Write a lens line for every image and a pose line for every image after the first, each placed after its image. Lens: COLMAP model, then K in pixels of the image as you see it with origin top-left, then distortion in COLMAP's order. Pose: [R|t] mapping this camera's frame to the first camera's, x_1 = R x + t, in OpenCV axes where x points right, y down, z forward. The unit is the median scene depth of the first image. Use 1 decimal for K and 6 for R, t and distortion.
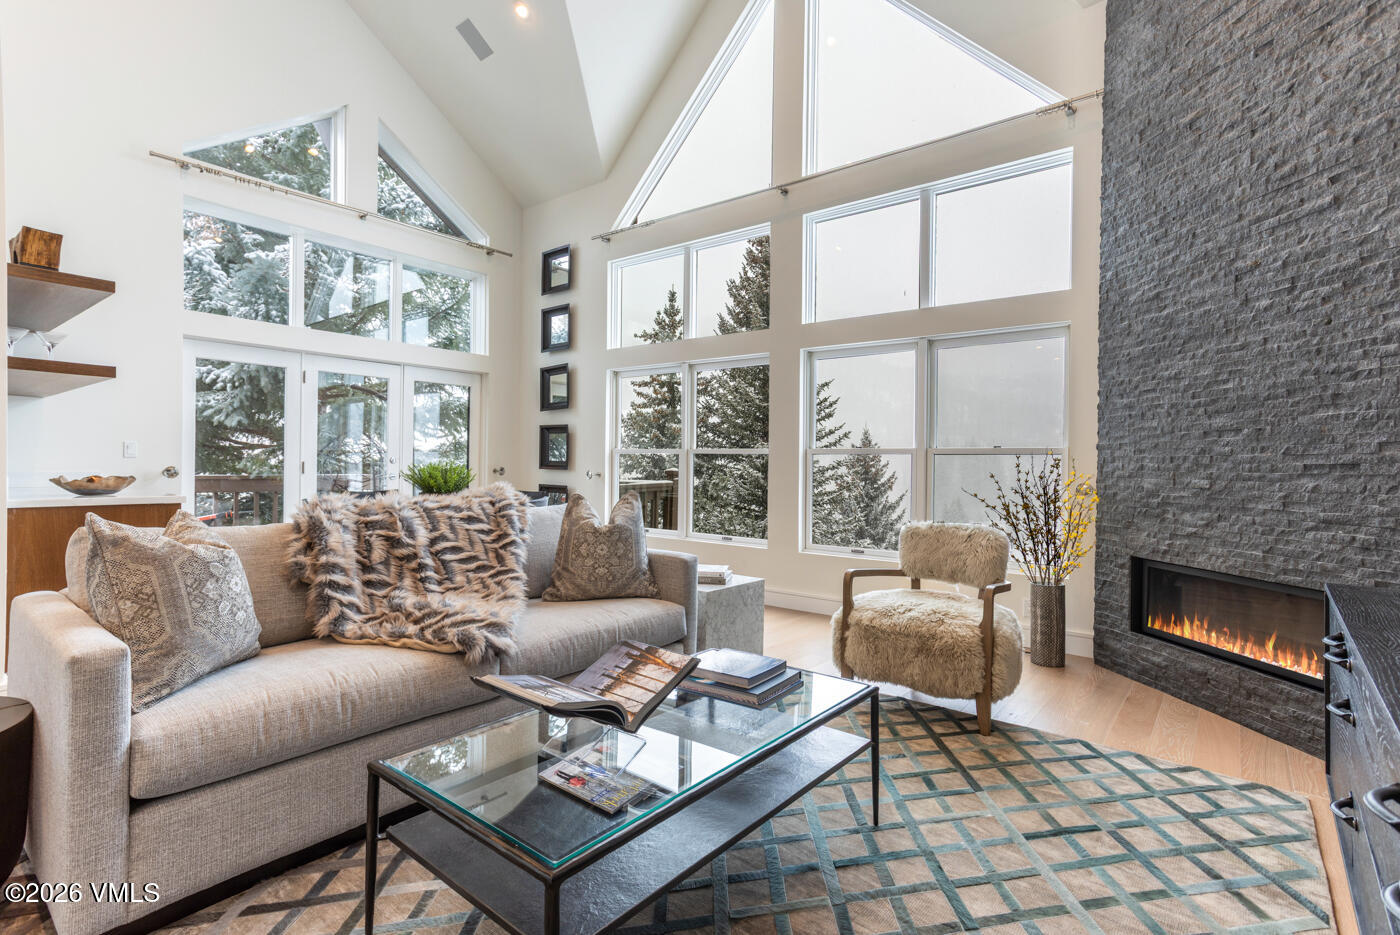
lens RADIAL K [[672.7, 0, 694.2], [0, 672.7, 466.2], [0, 0, 1]] dist [-0.021522, 0.030015]
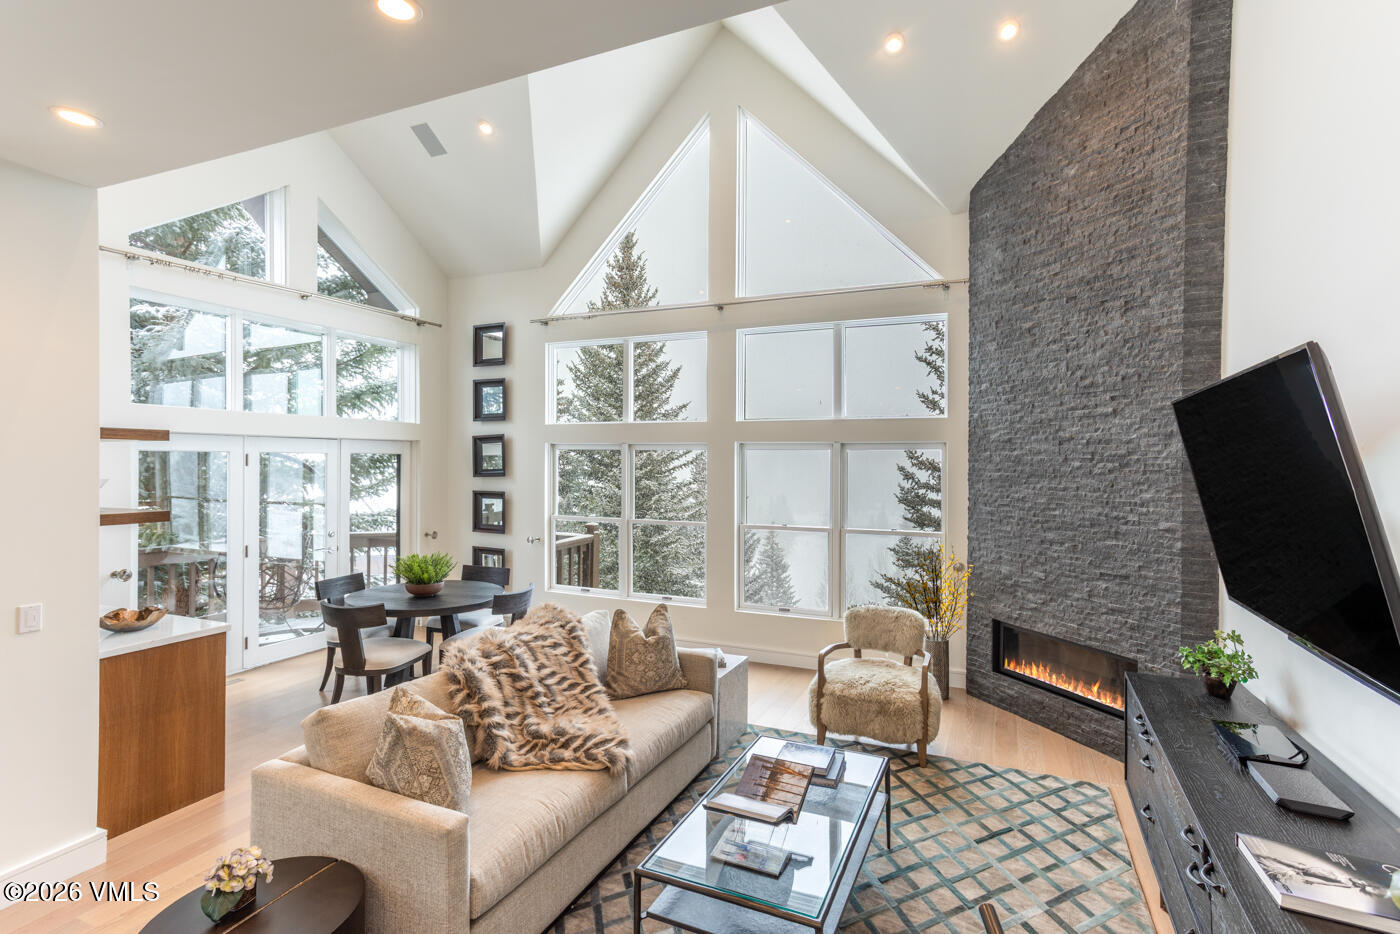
lens RADIAL K [[673.9, 0, 702.9], [0, 673.9, 465.3], [0, 0, 1]] dist [-0.031795, 0.040463]
pose [[0.966308, -0.009026, 0.257229, -0.381940], [0.008246, 0.999958, 0.004109, -0.254445], [-0.257255, -0.001850, 0.966342, -0.267968]]
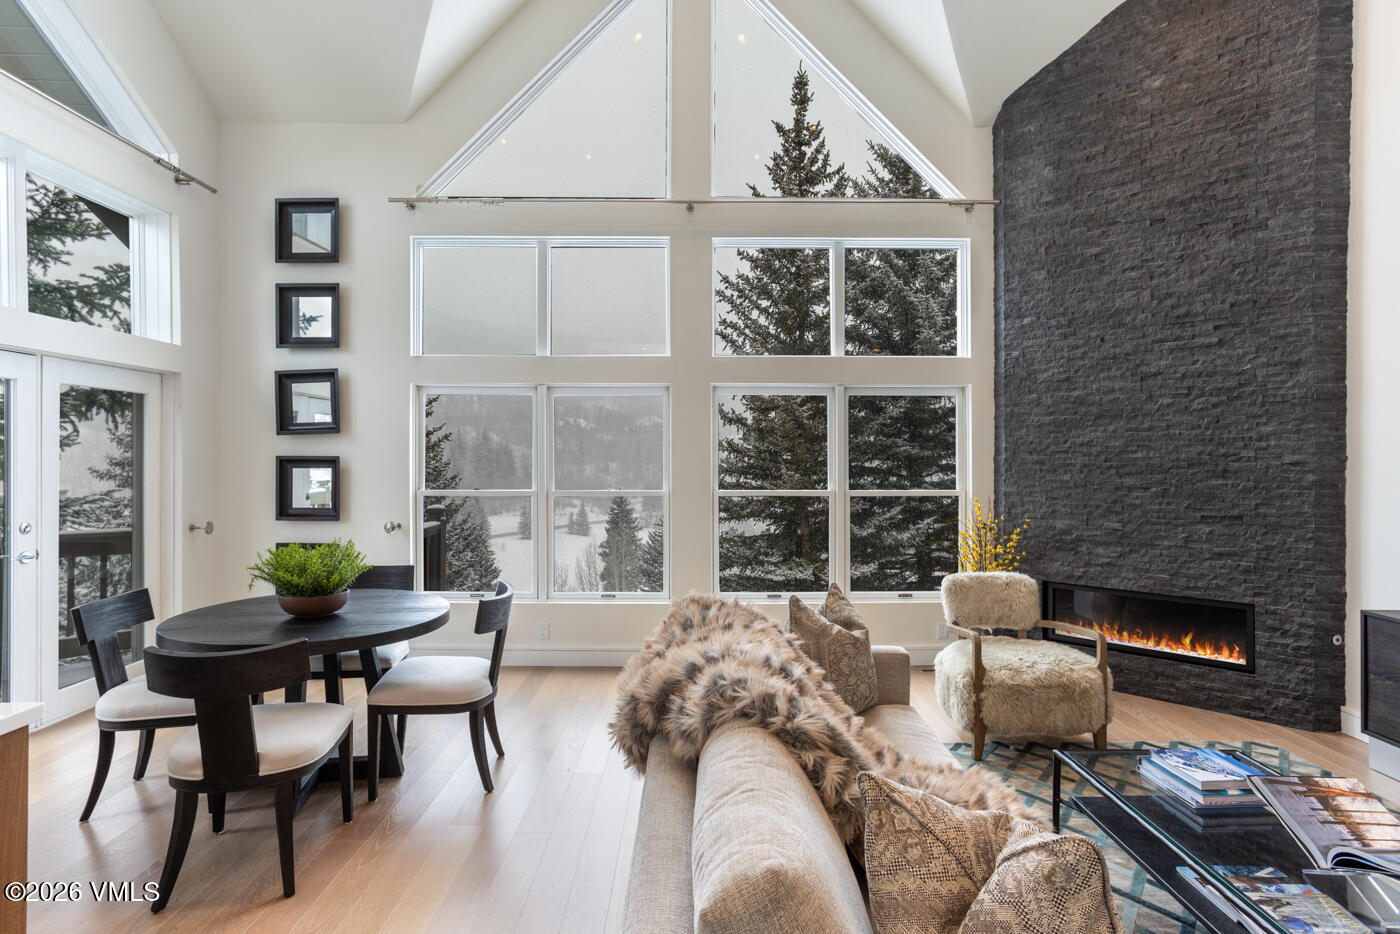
lens RADIAL K [[722.9, 0, 692.8], [0, 722.9, 460.7], [0, 0, 1]] dist [-0.032139, 0.027044]
pose [[0.778158, -0.015470, 0.627878, -0.894200], [0.013396, 0.999878, 0.008033, -0.141744], [-0.627926, 0.002160, 0.778270, 0.454068]]
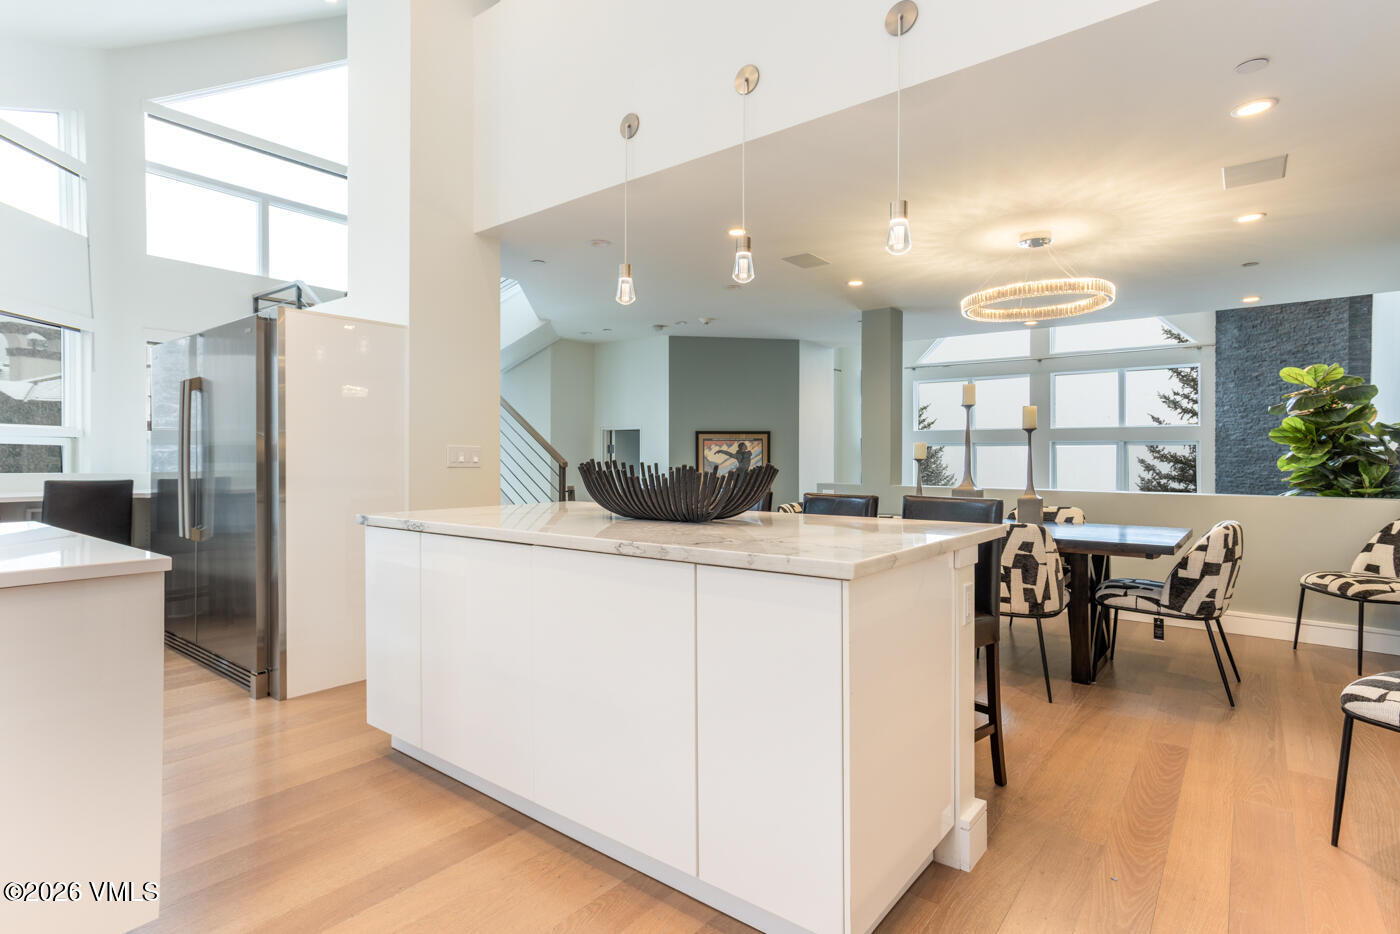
lens RADIAL K [[719.6, 0, 692.4], [0, 719.6, 461.4], [0, 0, 1]] dist [-0.040918, 0.051039]
pose [[0.999832, -0.013138, 0.012792, -1.695706], [0.013156, 0.999913, -0.001335, -0.234877], [-0.012773, 0.001503, 0.999917, -1.987634]]
